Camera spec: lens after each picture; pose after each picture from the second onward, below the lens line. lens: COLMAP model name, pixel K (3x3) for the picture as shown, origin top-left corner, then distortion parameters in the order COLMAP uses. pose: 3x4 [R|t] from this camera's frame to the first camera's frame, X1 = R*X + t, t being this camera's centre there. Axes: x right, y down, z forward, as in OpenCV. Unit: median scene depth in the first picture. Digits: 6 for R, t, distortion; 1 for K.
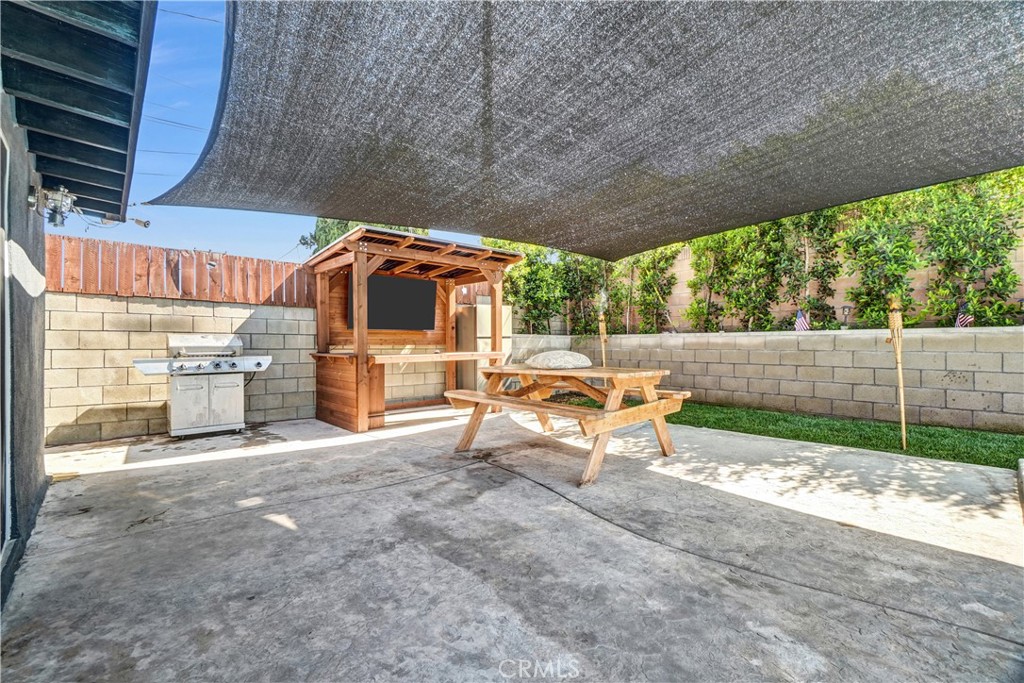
lens RADIAL K [[448.0, 0, 512.3], [0, 448.0, 348.5], [0, 0, 1]] dist [-0.003692, 0.002106]
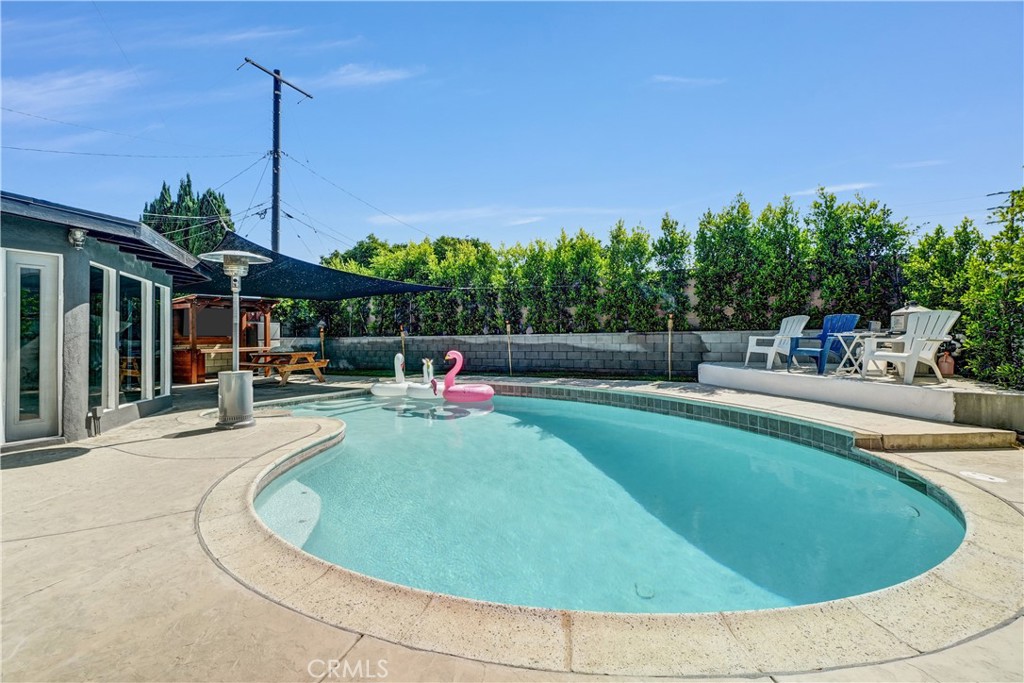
lens RADIAL K [[448.0, 0, 515.0], [0, 448.0, 334.0], [0, 0, 1]] dist [-0.003692, 0.002106]
pose [[0.930218, -0.003792, 0.366988, 0.303472], [0.011189, 0.999775, -0.018033, -0.002580], [-0.366837, 0.020881, 0.930051, -1.511665]]
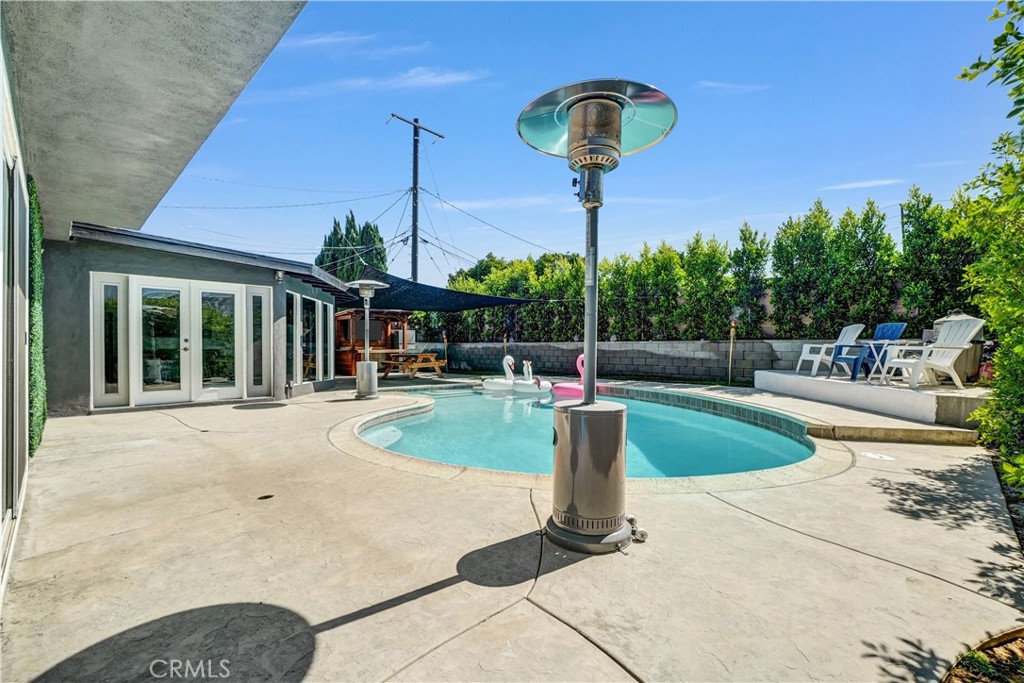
lens RADIAL K [[448.0, 0, 517.4], [0, 448.0, 359.1], [0, 0, 1]] dist [-0.003692, 0.002106]
pose [[0.996676, 0.005614, 0.081271, 0.452569], [-0.006924, 0.999851, 0.015841, 0.018024], [-0.081170, -0.016351, 0.996566, -1.837351]]
